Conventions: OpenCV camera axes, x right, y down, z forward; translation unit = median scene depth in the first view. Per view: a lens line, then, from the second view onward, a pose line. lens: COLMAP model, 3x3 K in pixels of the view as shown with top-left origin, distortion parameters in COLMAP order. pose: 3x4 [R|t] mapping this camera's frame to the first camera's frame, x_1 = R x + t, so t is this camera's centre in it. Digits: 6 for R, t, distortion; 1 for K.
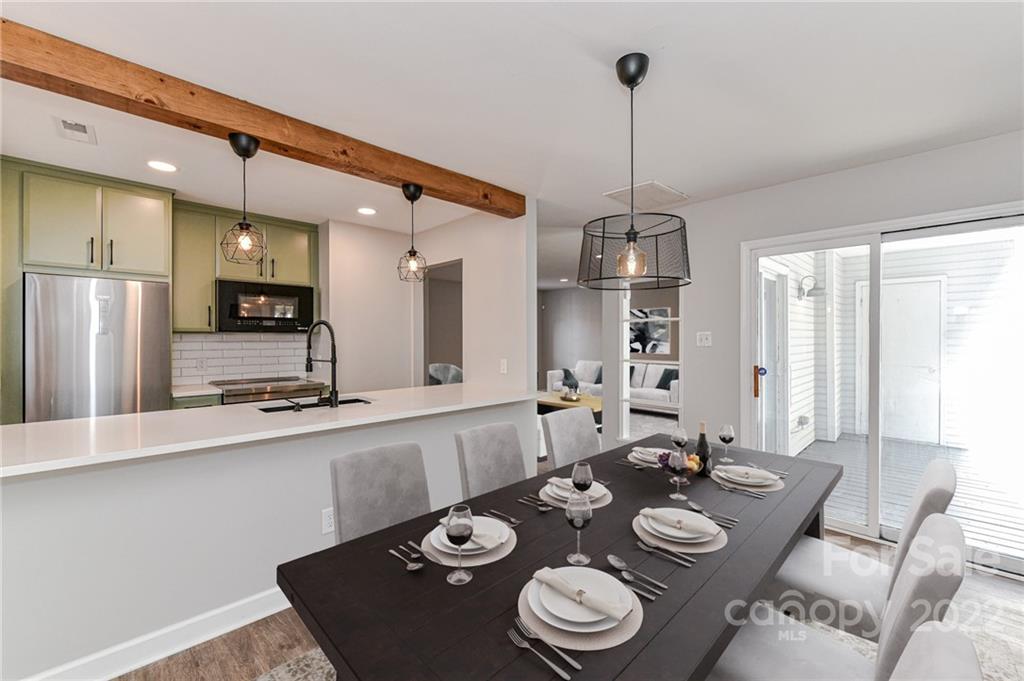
lens RADIAL K [[421.6, 0, 517.8], [0, 421.6, 340.4], [0, 0, 1]] dist [0.000124, -0.000014]
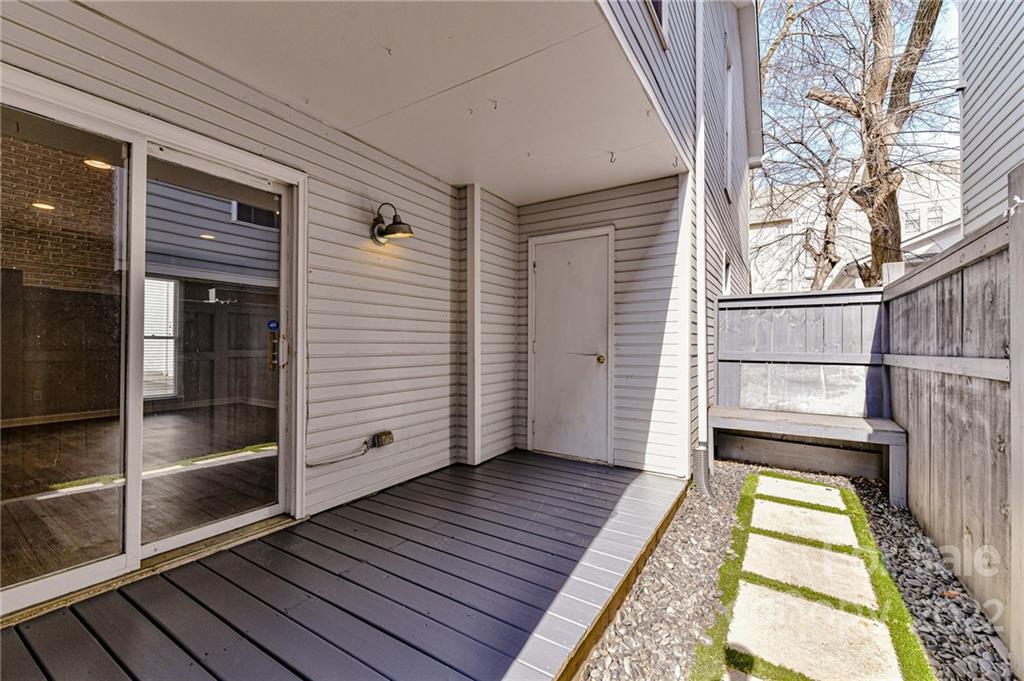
lens RADIAL K [[421.6, 0, 512.7], [0, 421.6, 342.2], [0, 0, 1]] dist [0.000124, -0.000014]
pose [[0.974769, 0.002924, 0.223197, 0.675182], [-0.001884, 0.999986, -0.004870, 0.045900], [-0.223209, 0.004326, 0.974761, 0.332728]]
